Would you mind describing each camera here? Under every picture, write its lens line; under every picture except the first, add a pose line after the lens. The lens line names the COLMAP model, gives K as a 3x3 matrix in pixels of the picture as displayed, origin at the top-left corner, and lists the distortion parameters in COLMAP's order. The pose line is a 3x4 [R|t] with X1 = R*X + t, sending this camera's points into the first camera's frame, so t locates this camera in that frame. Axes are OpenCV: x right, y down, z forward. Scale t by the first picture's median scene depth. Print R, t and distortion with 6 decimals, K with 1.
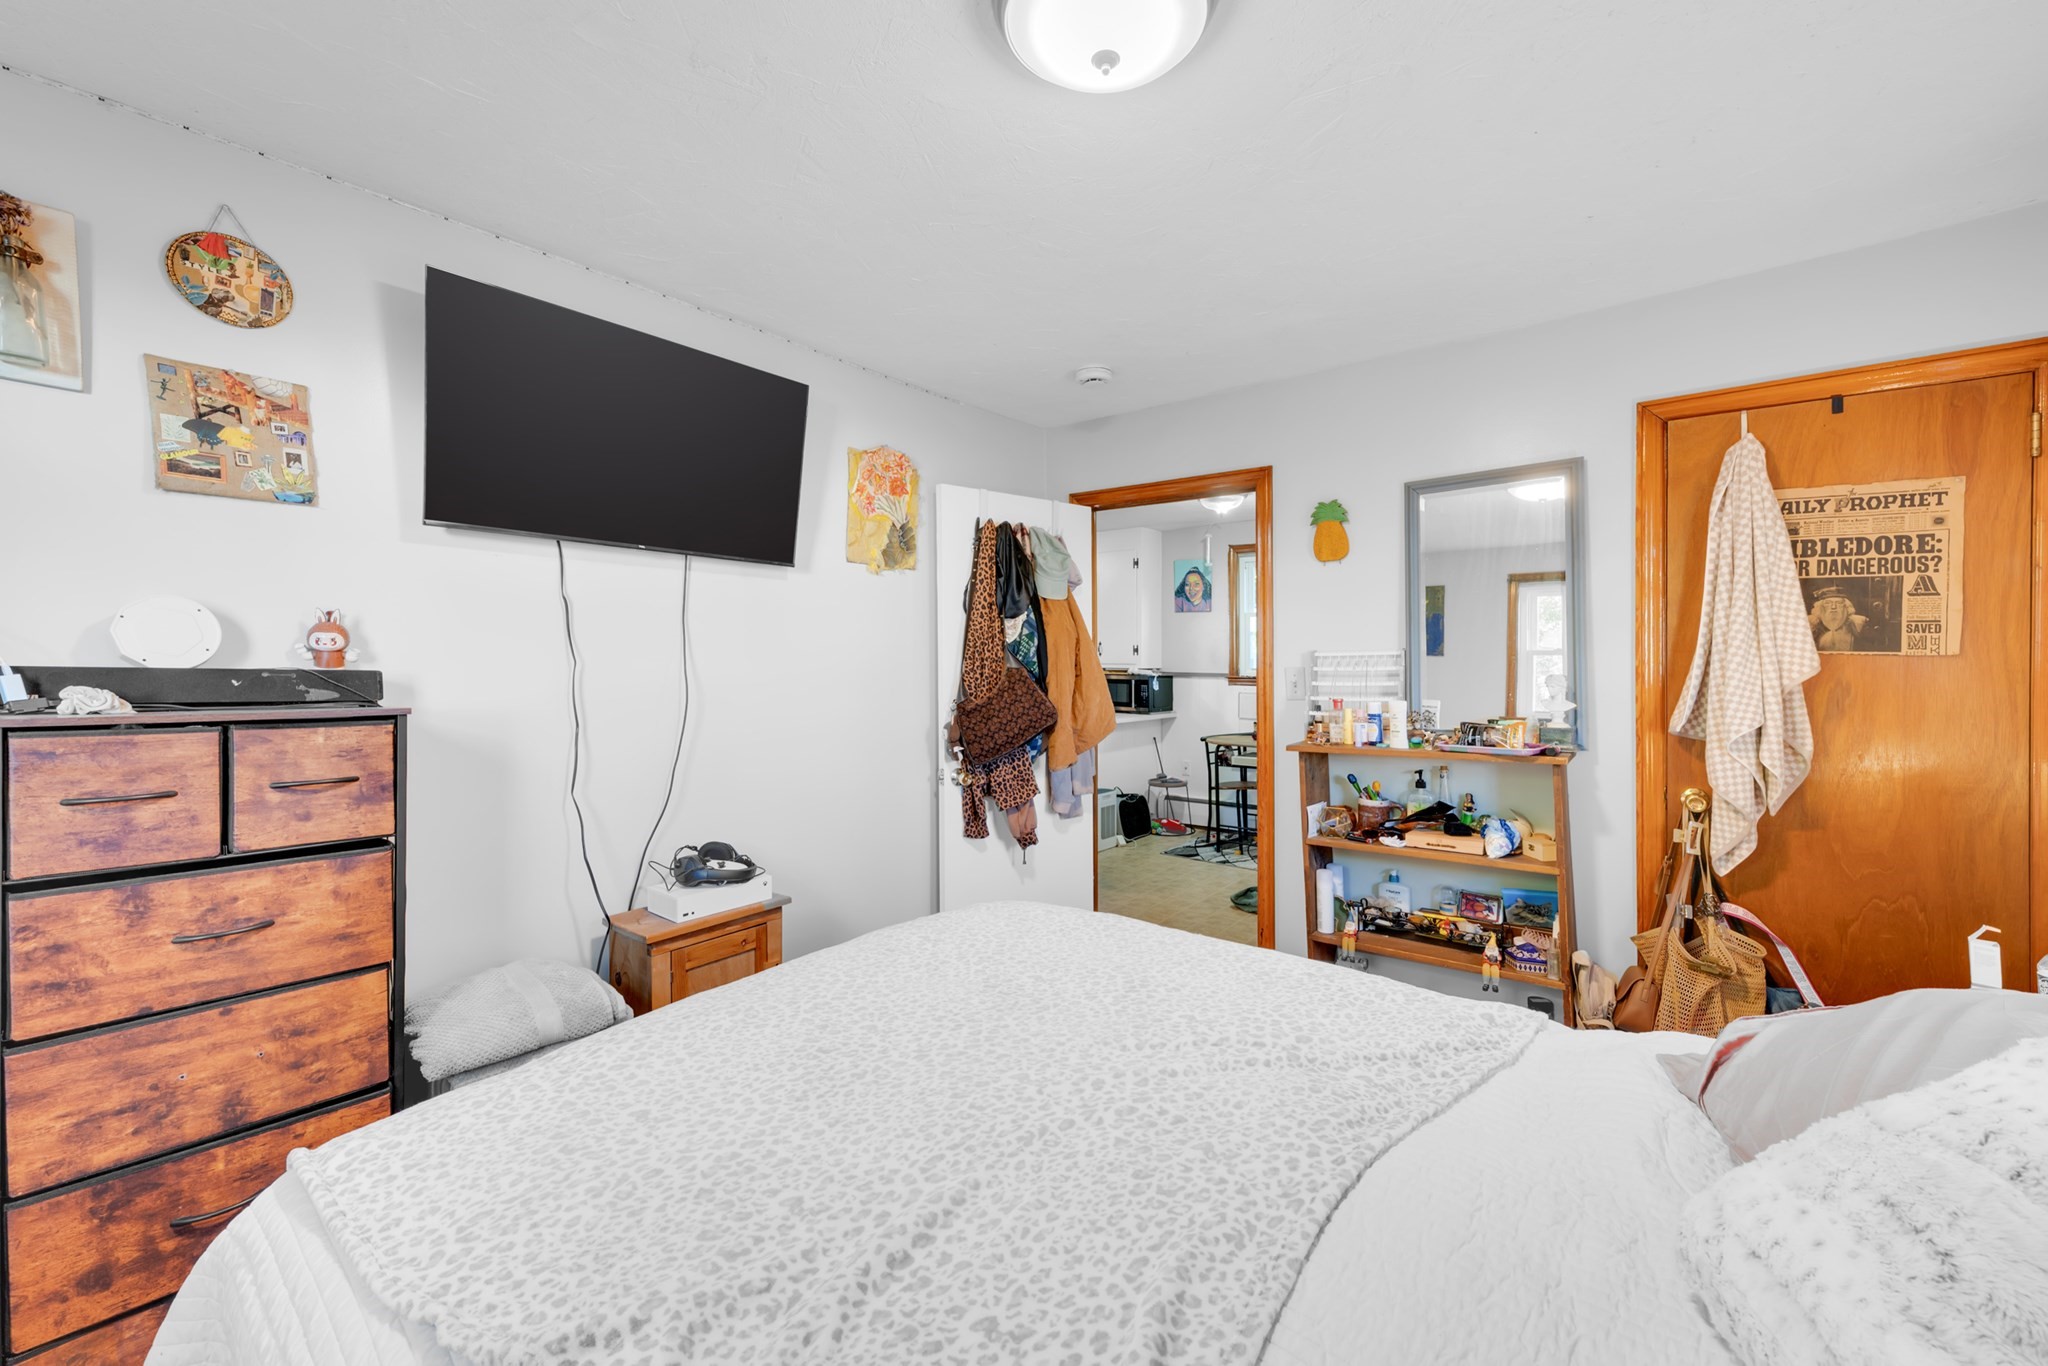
lens RADIAL K [[803.5, 0, 1009.3], [0, 803.5, 660.6], [0, 0, 1]] dist [0.000161, 0.000438]
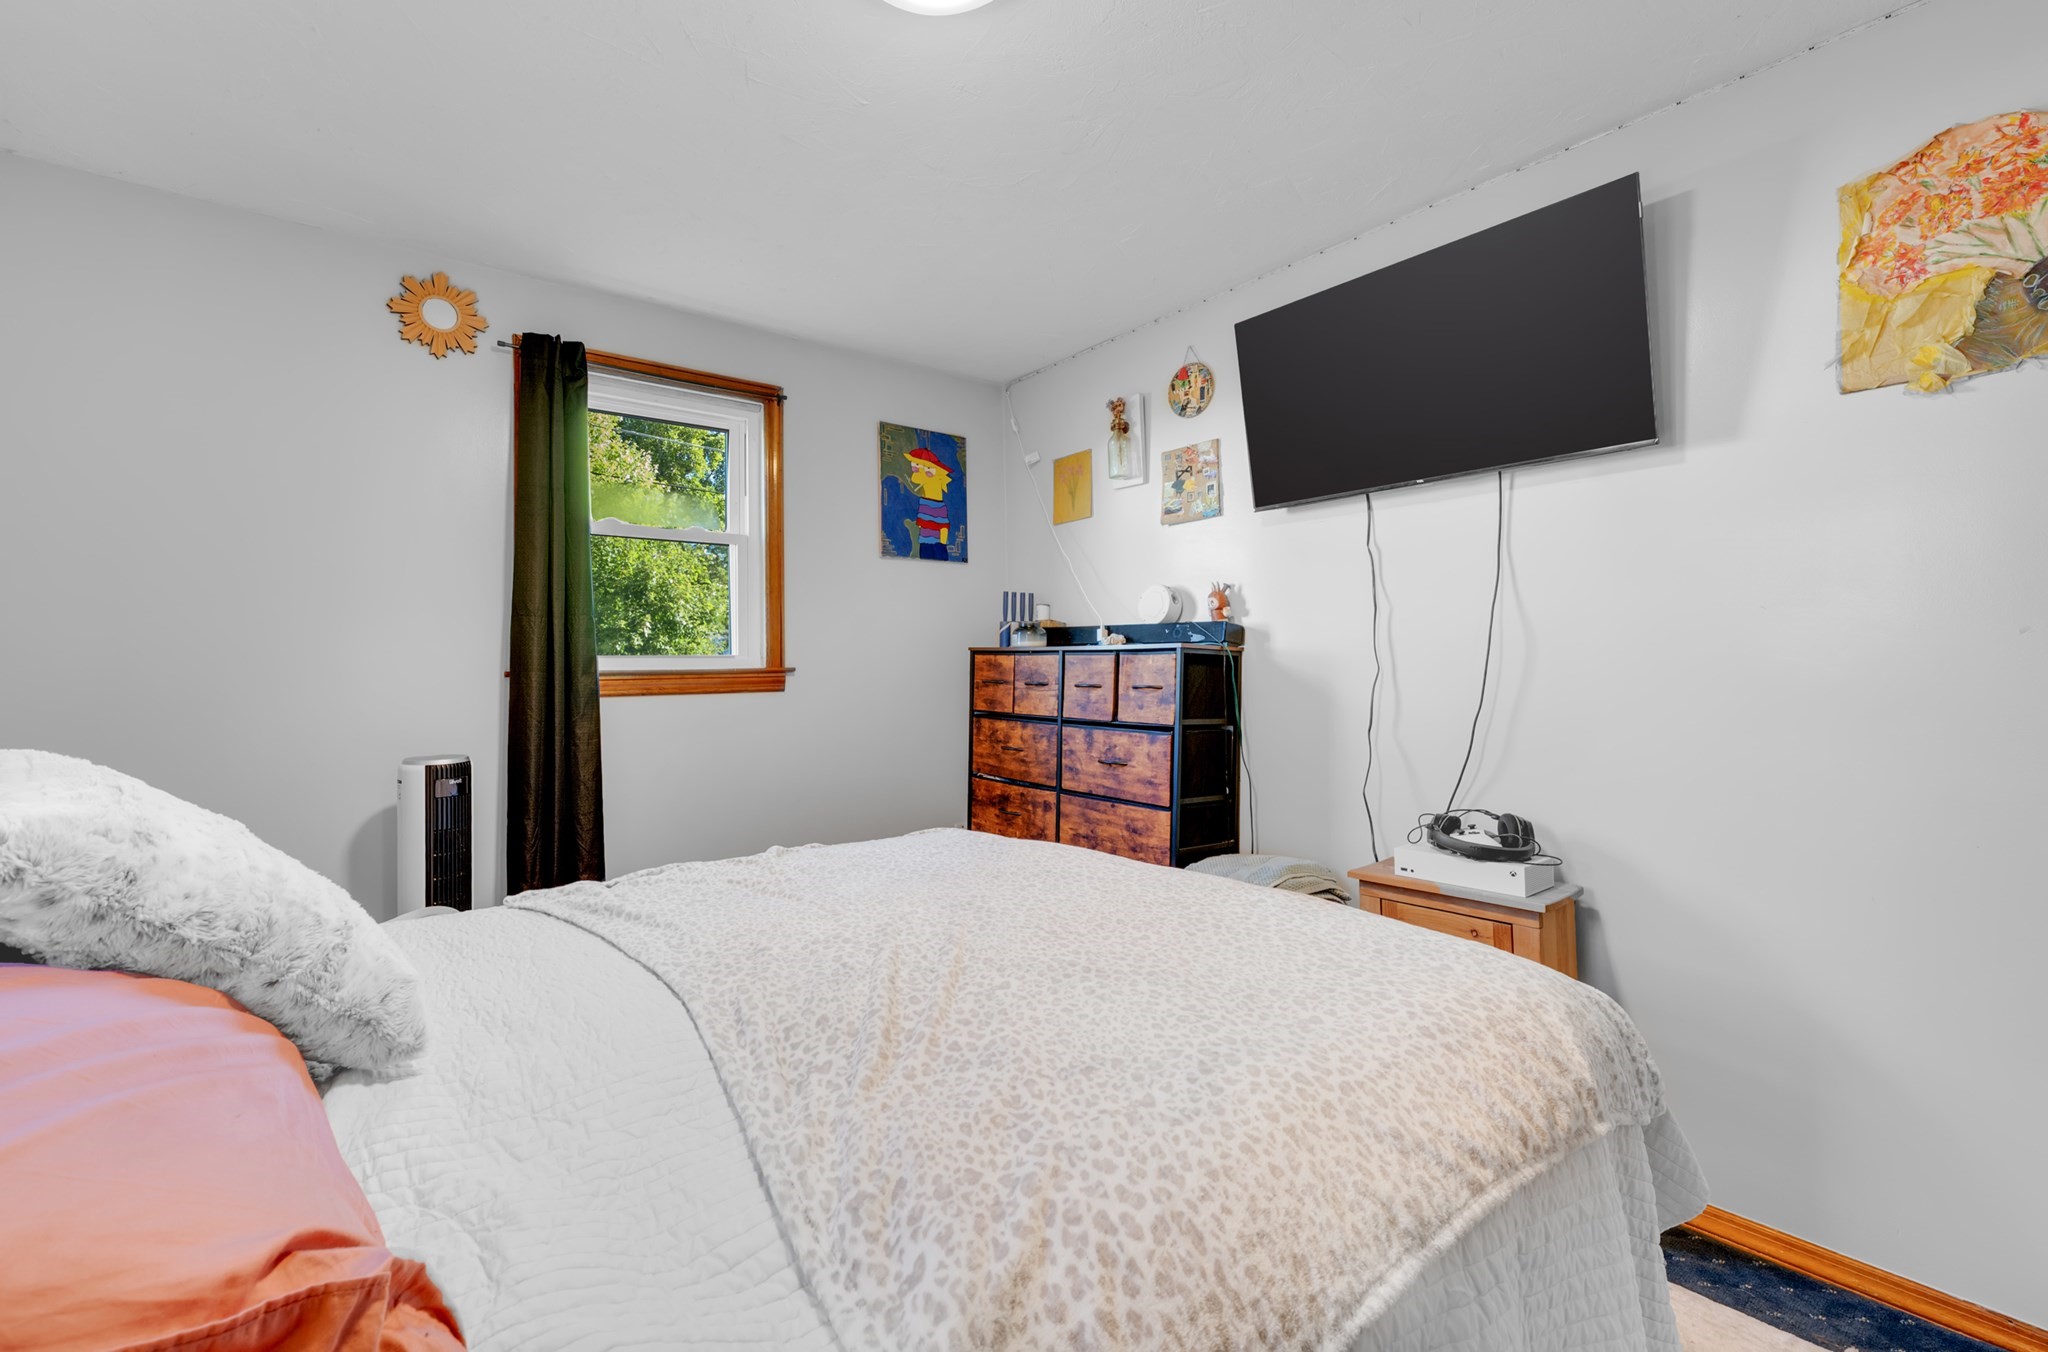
lens RADIAL K [[867.0, 0, 1011.0], [0, 867.0, 665.1], [0, 0, 1]] dist [0.003195, 0.000027]
pose [[-0.174766, -0.005746, -0.984593, 0.956347], [0.017770, 0.999802, -0.008989, 0.116714], [0.984450, -0.019067, -0.174630, 1.036108]]
